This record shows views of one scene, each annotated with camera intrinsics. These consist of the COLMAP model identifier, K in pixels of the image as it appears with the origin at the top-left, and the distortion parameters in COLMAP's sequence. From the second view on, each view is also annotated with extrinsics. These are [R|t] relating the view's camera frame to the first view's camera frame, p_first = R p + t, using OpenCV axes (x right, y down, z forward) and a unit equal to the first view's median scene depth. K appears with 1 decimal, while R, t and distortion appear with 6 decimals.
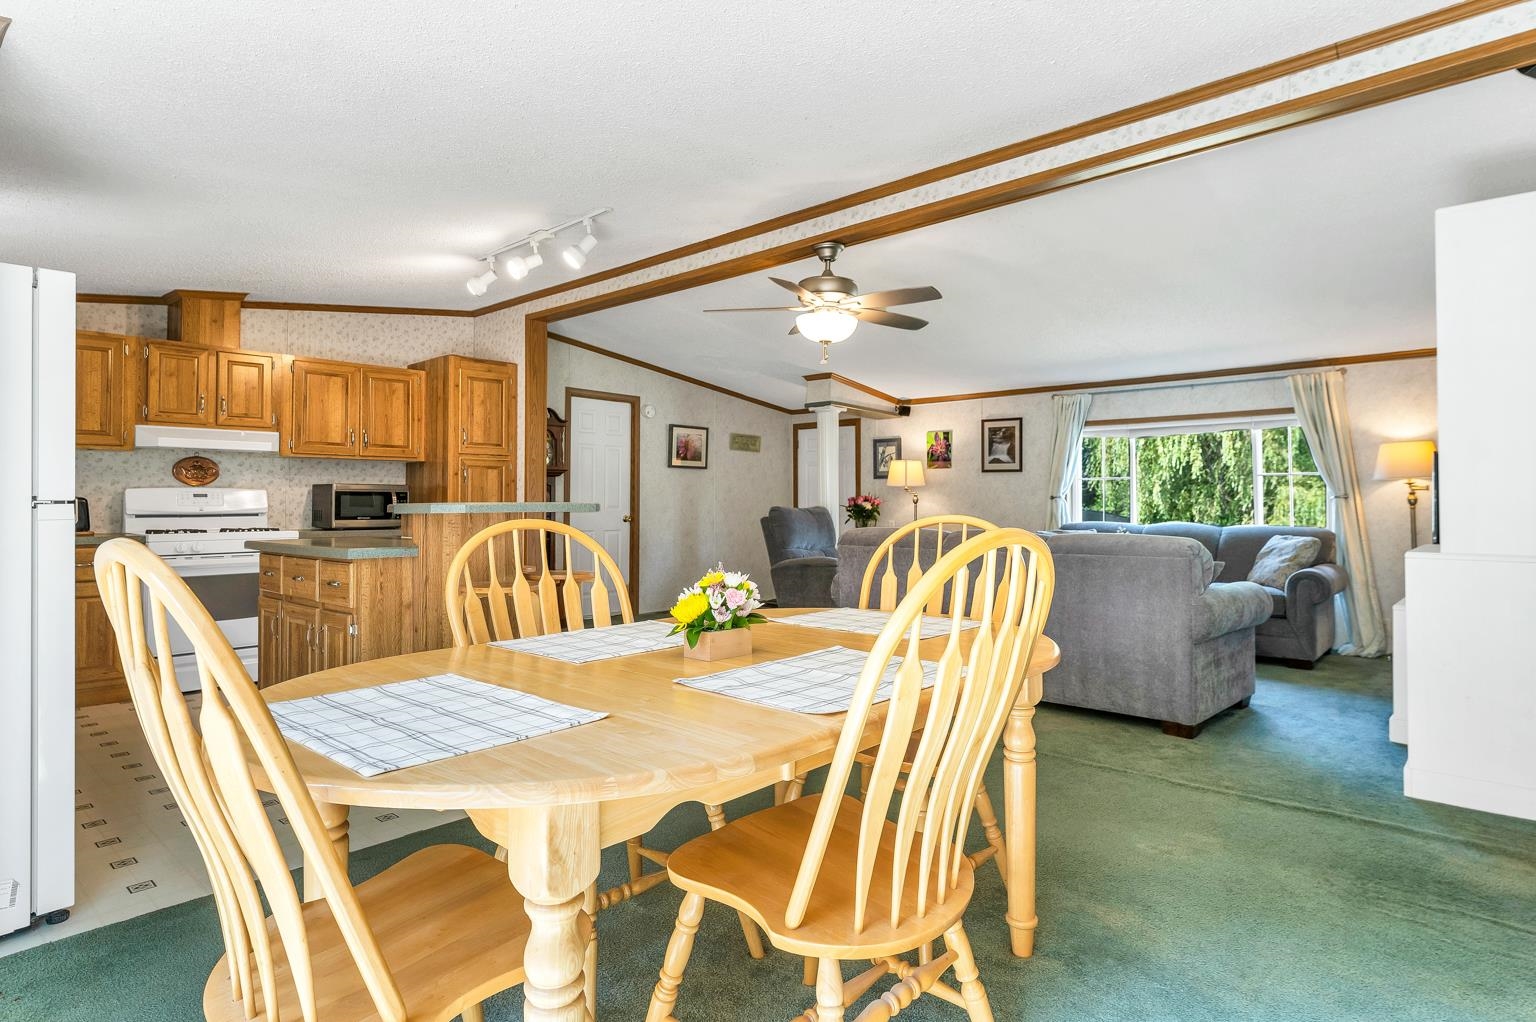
lens RADIAL K [[842.1, 0, 767.2], [0, 842.1, 486.1], [0, 0, 1]] dist [0.002559, -0.000310]
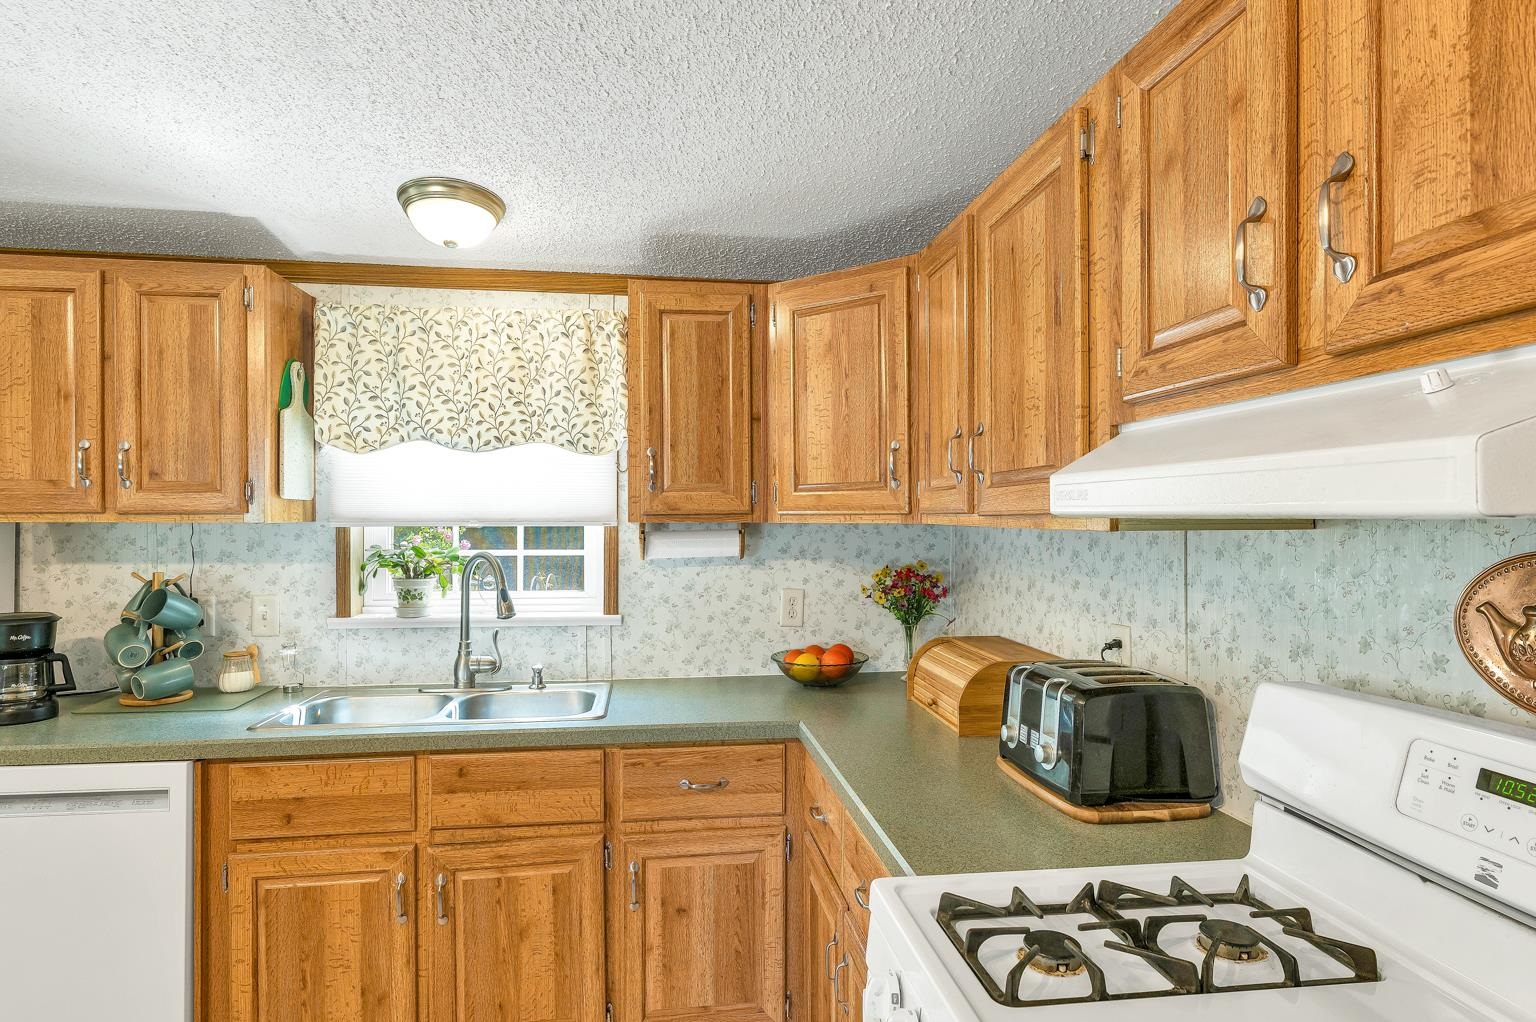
lens RADIAL K [[842.1, 0, 768.0], [0, 842.1, 517.5], [0, 0, 1]] dist [0.002559, -0.000310]
pose [[-0.641179, 0.000308, -0.767392, -0.398464], [0.012585, 0.999870, -0.010114, -0.036337], [0.767288, -0.016142, -0.641099, 0.868262]]
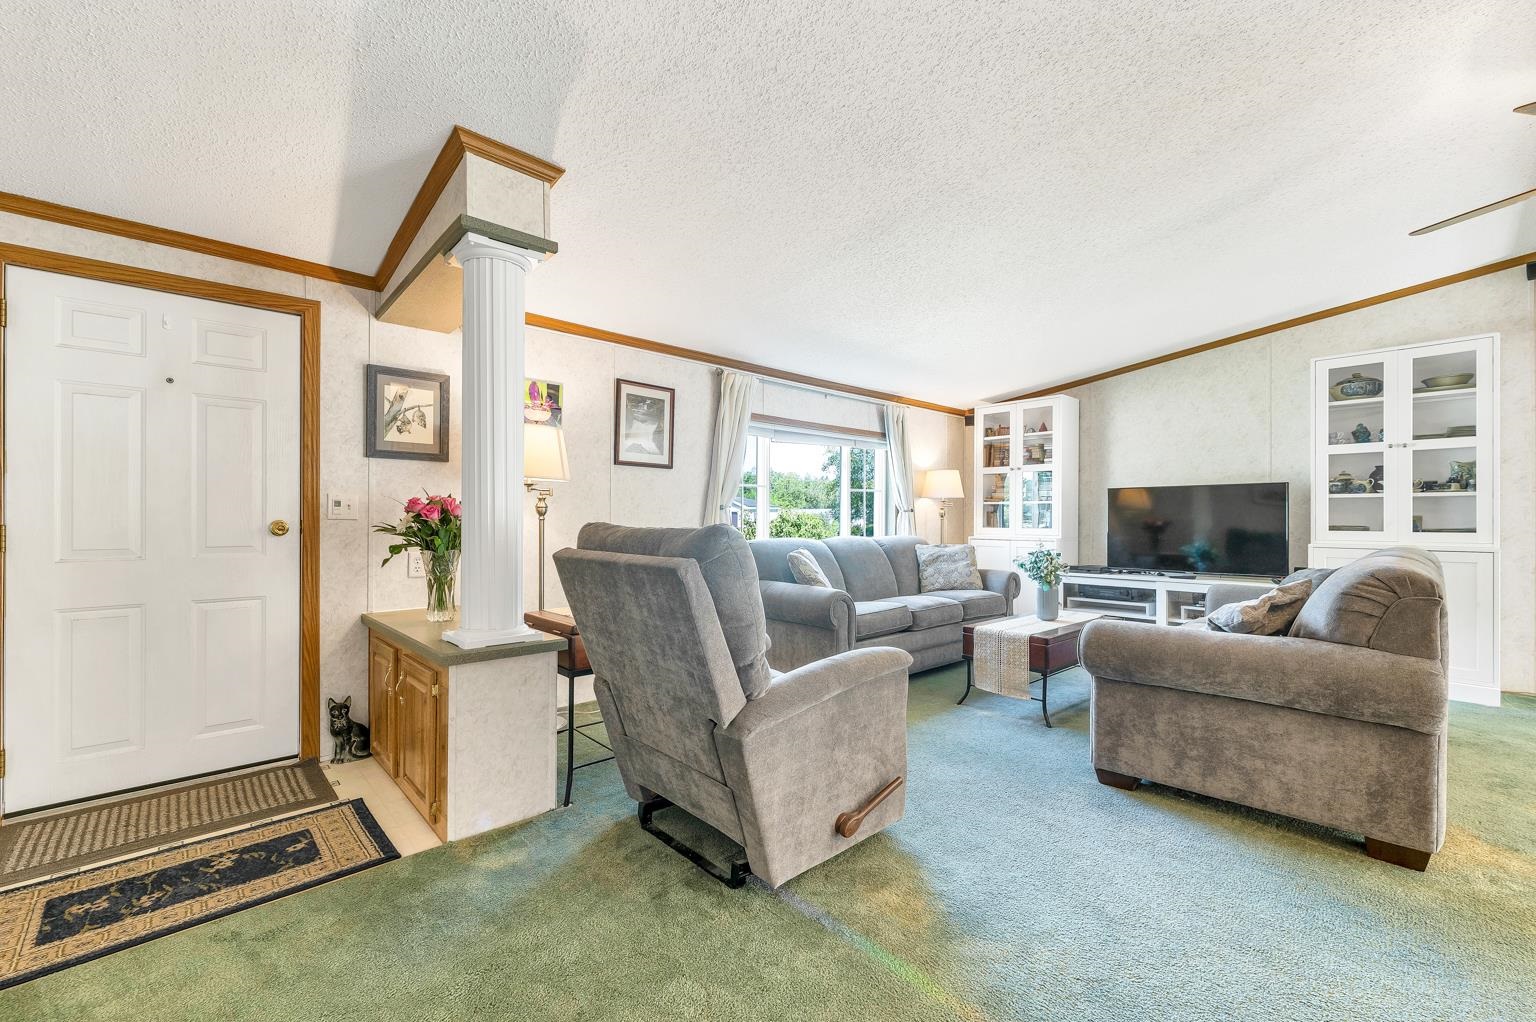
lens RADIAL K [[635.0, 0, 769.4], [0, 635.0, 516.4], [0, 0, 1]] dist [0.000129, -0.000236]
pose [[0.081374, -0.000230, 0.996684, -0.257760], [-0.023708, 0.999717, 0.002166, 0.023312], [-0.996402, -0.023805, 0.081345, 1.122790]]
